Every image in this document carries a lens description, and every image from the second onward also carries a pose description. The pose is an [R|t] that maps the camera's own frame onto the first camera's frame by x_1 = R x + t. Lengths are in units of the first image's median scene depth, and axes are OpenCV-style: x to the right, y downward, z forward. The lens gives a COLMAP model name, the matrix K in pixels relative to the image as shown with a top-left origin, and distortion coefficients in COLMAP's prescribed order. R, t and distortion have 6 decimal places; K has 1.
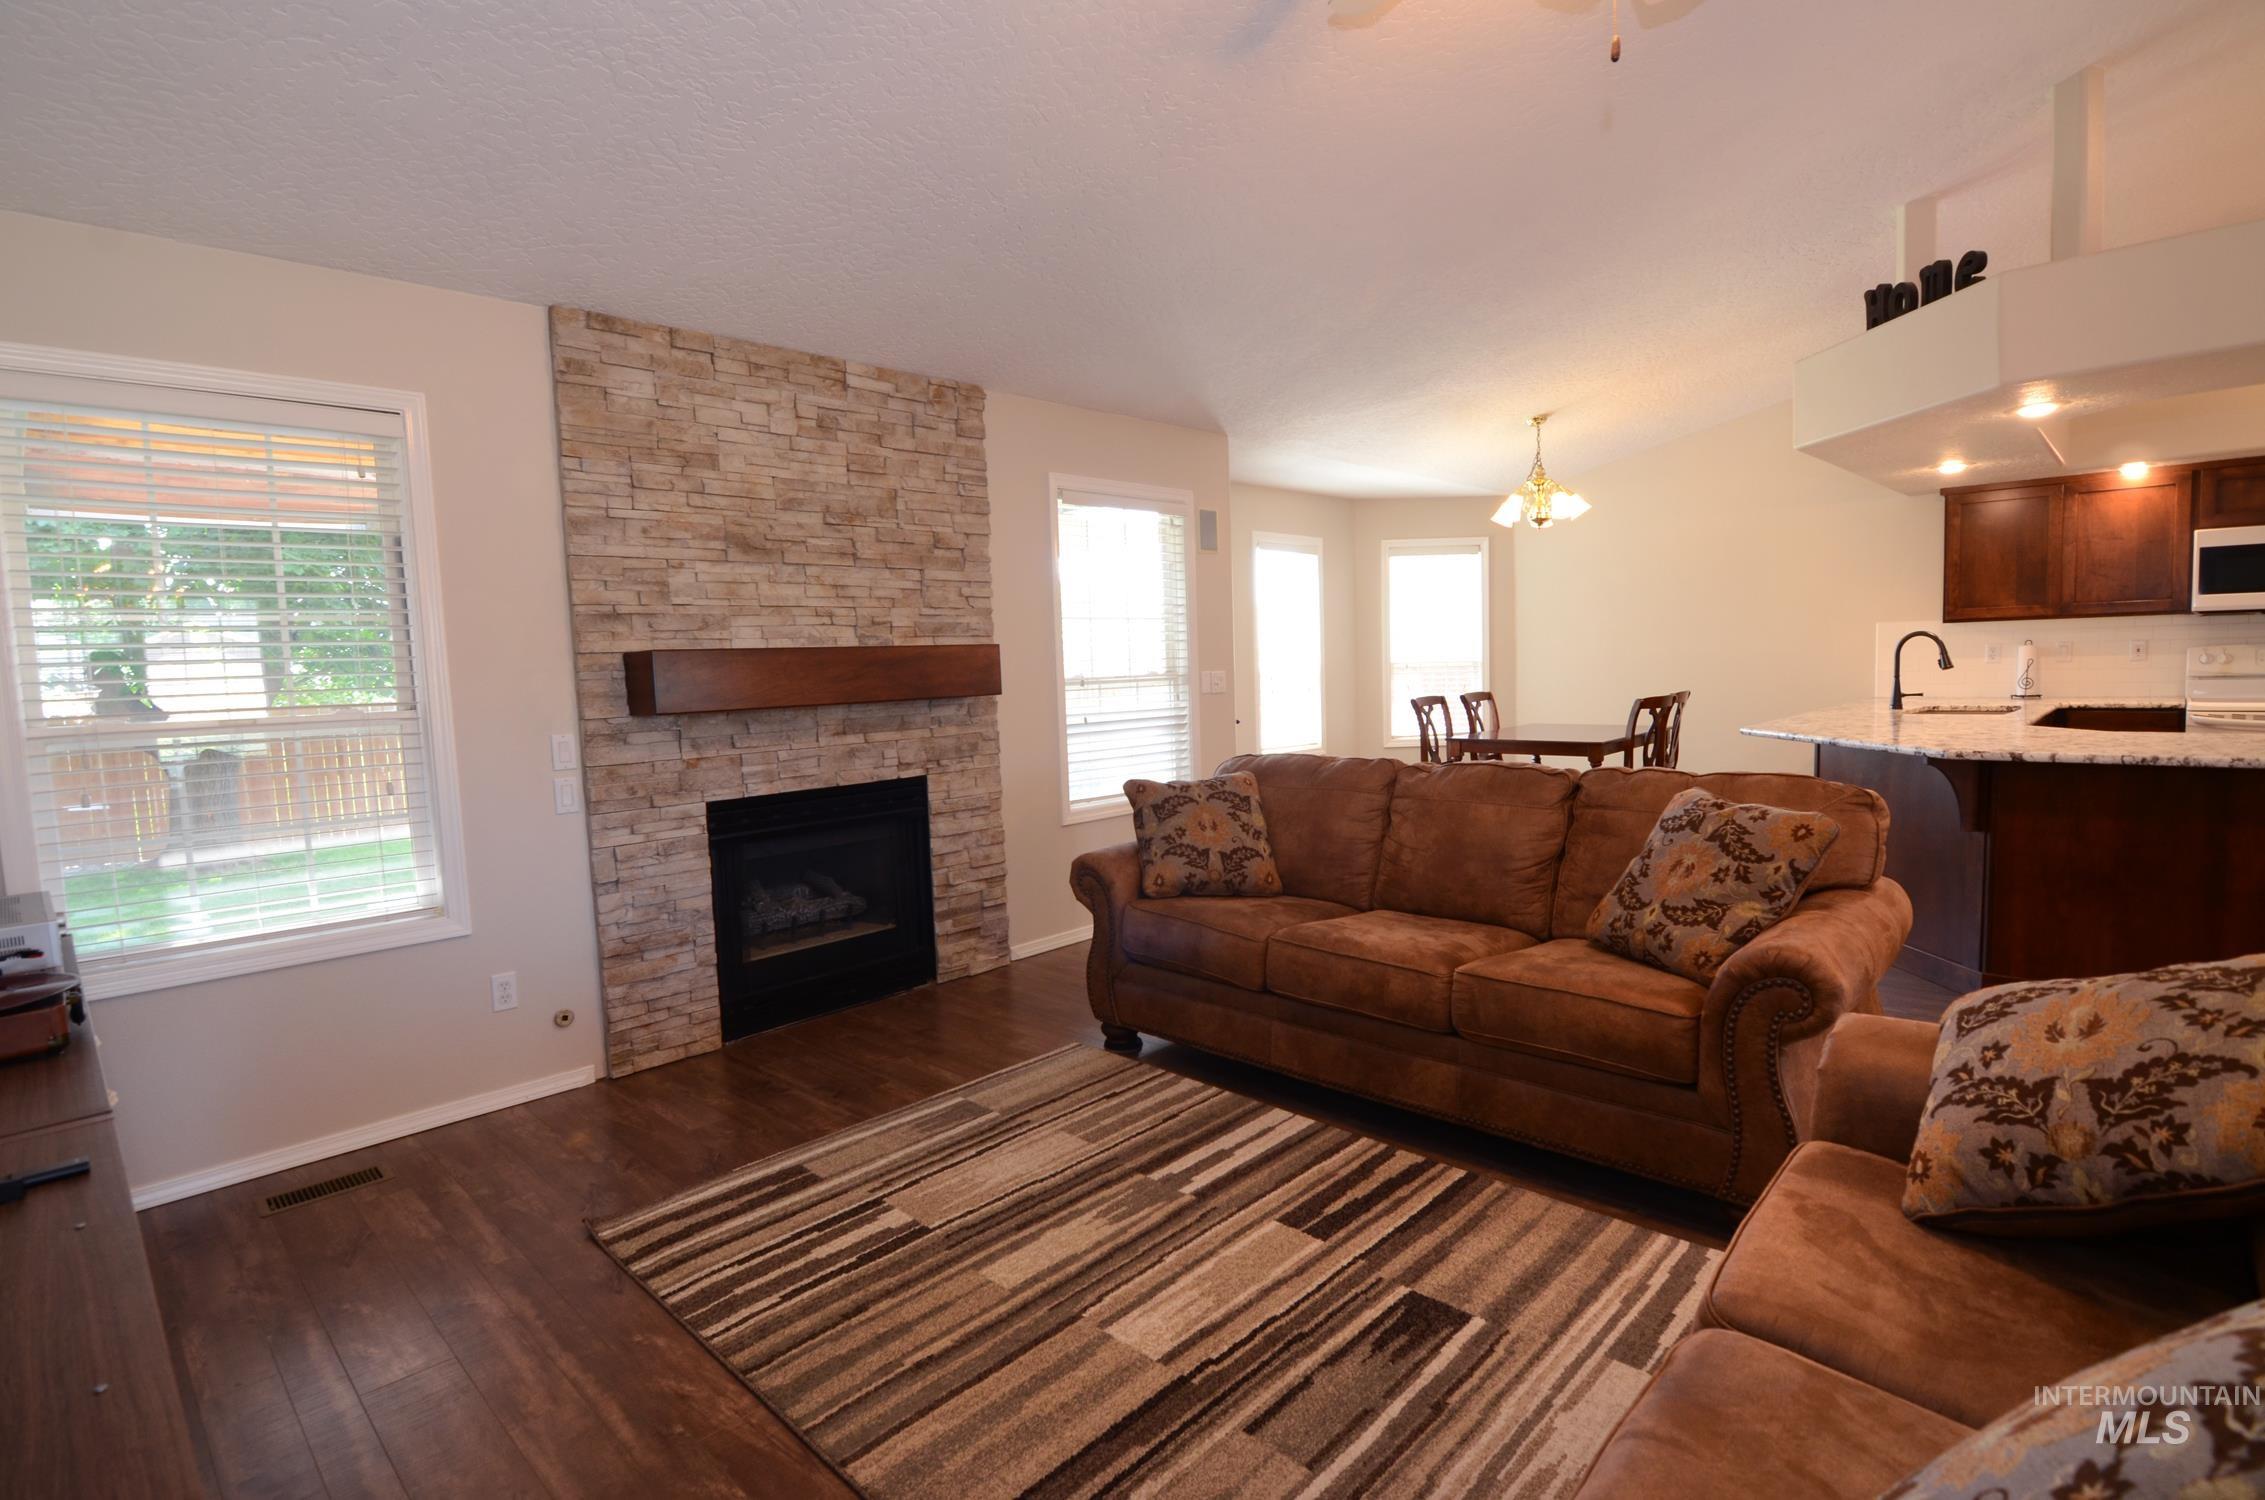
lens RADIAL K [[1090.8, 0, 1132.5], [0, 1090.8, 750.0], [0, 0, 1]] dist [0.002149, -0.015805]
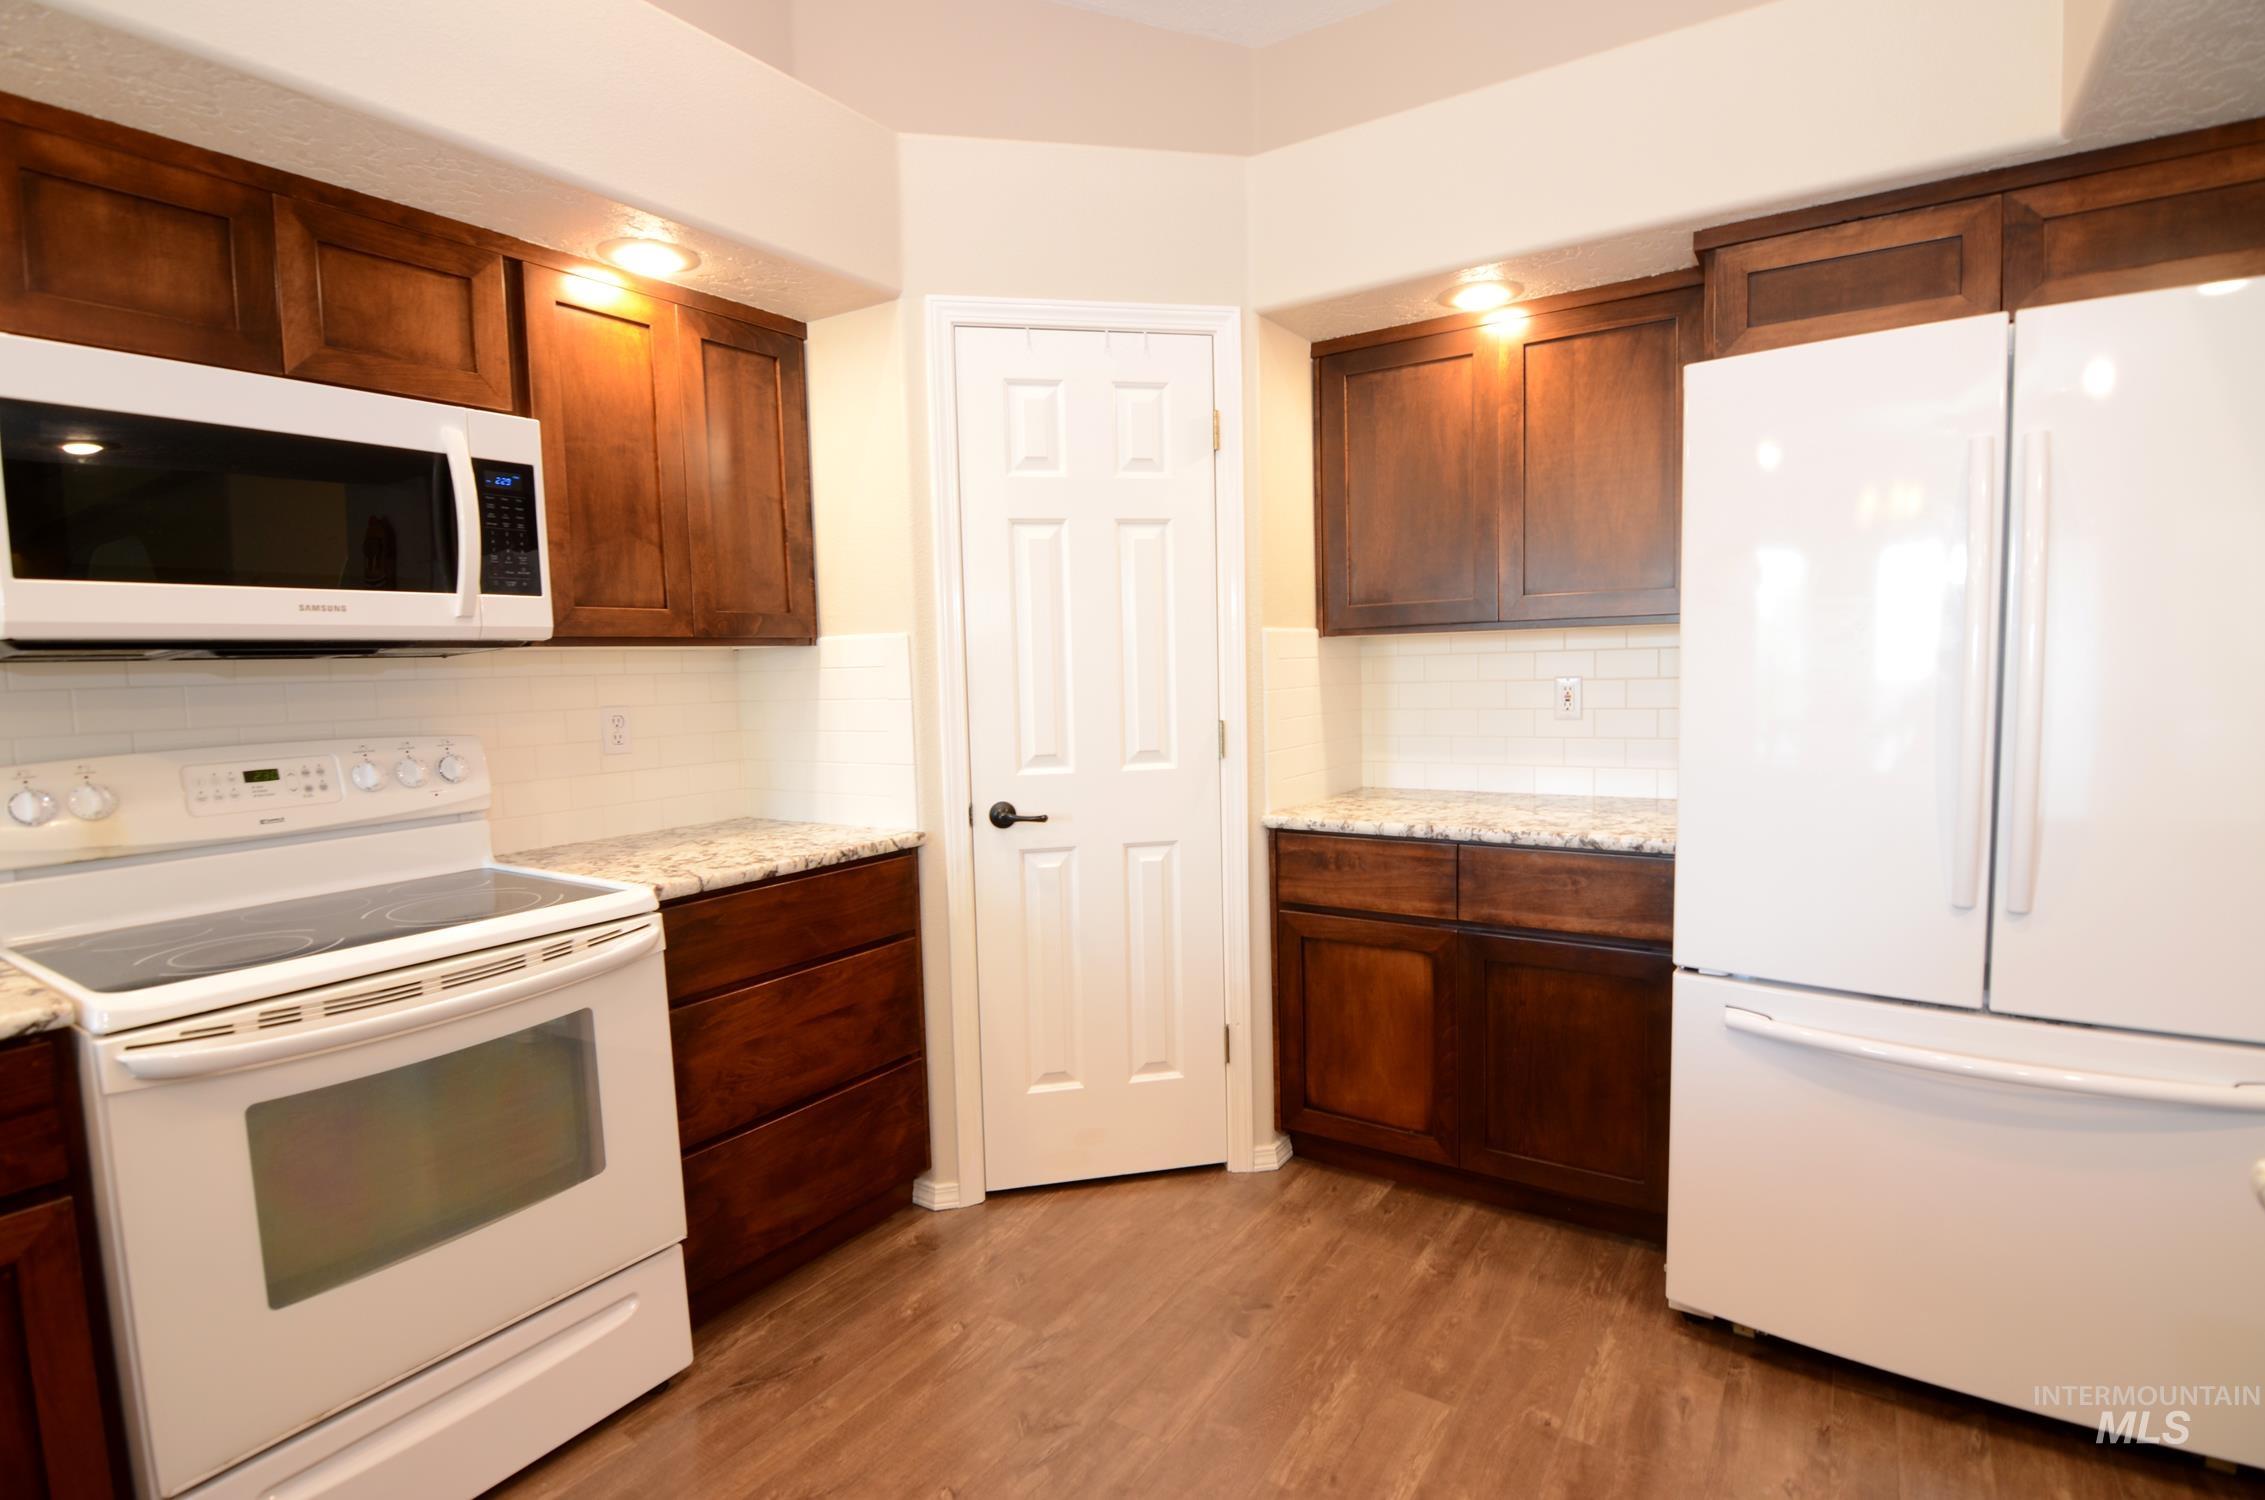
lens RADIAL K [[1090.8, 0, 1132.5], [0, 1090.8, 750.0], [0, 0, 1]] dist [0.002149, -0.015805]
pose [[-0.188478, -0.039307, 0.981290, 0.996663], [0.115115, 0.991426, 0.061823, -0.127345], [-0.975307, 0.124614, -0.182337, 1.151139]]
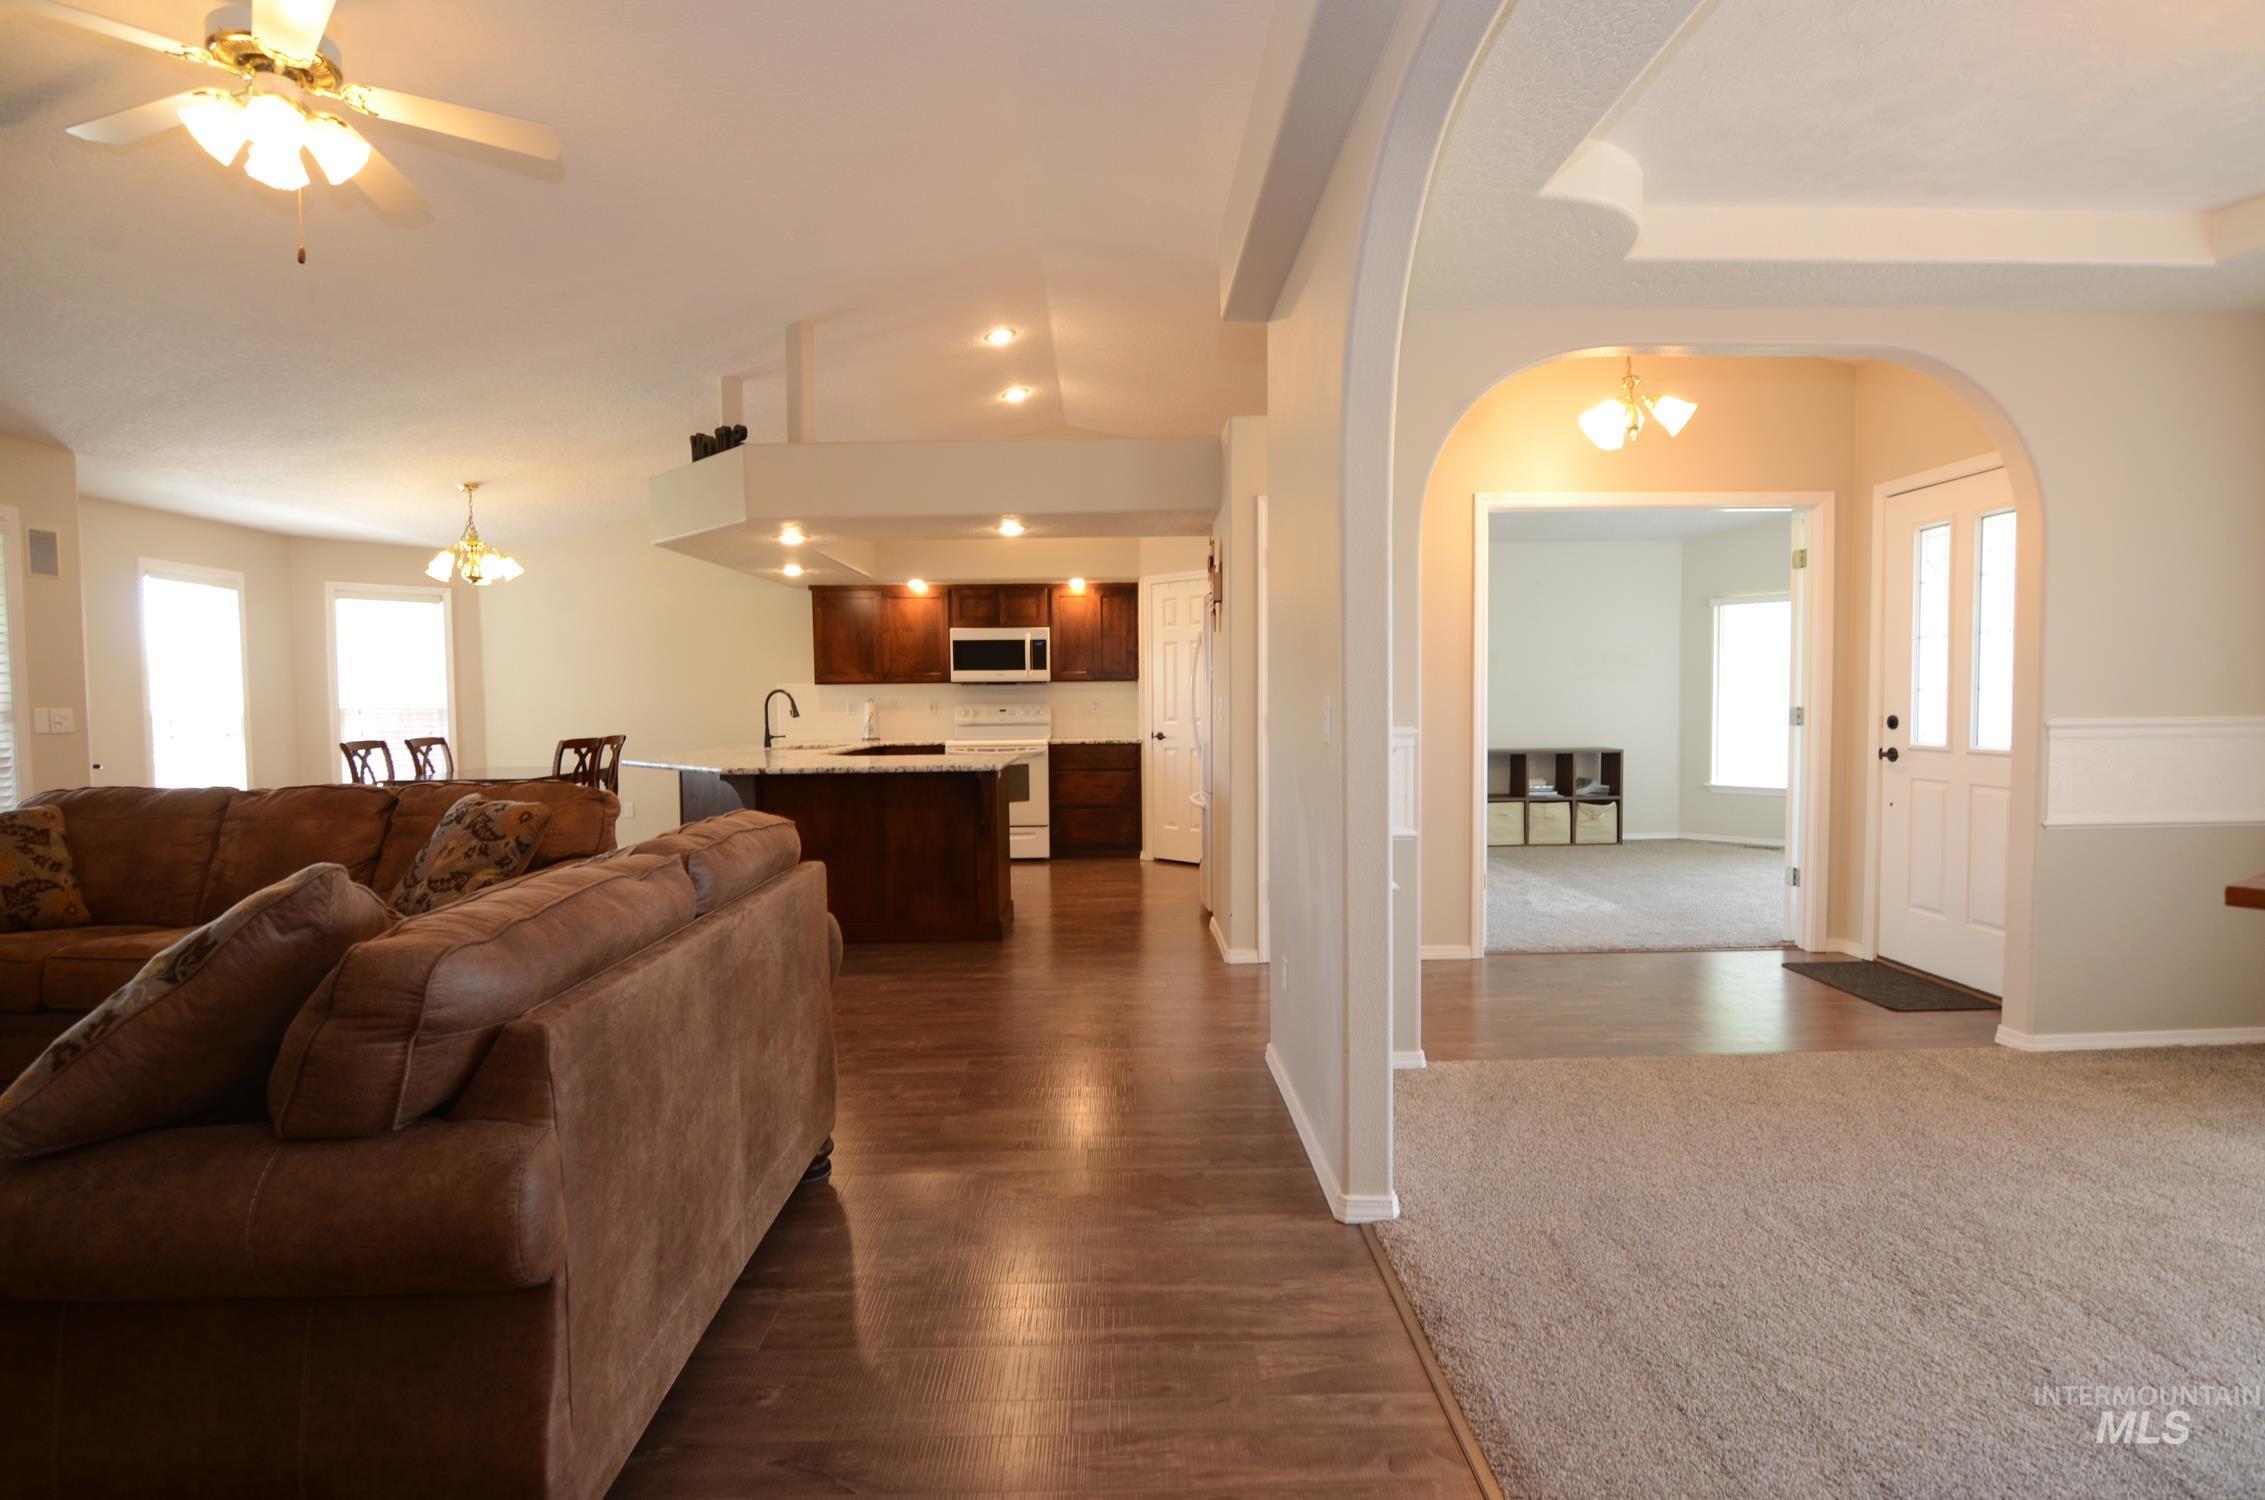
lens RADIAL K [[1090.8, 0, 1132.5], [0, 1090.8, 750.0], [0, 0, 1]] dist [0.002149, -0.015805]
pose [[0.705067, -0.006021, 0.709115, 0.110039], [0.044566, 0.998364, -0.035834, 0.049964], [-0.707739, 0.056868, 0.704182, -0.379272]]
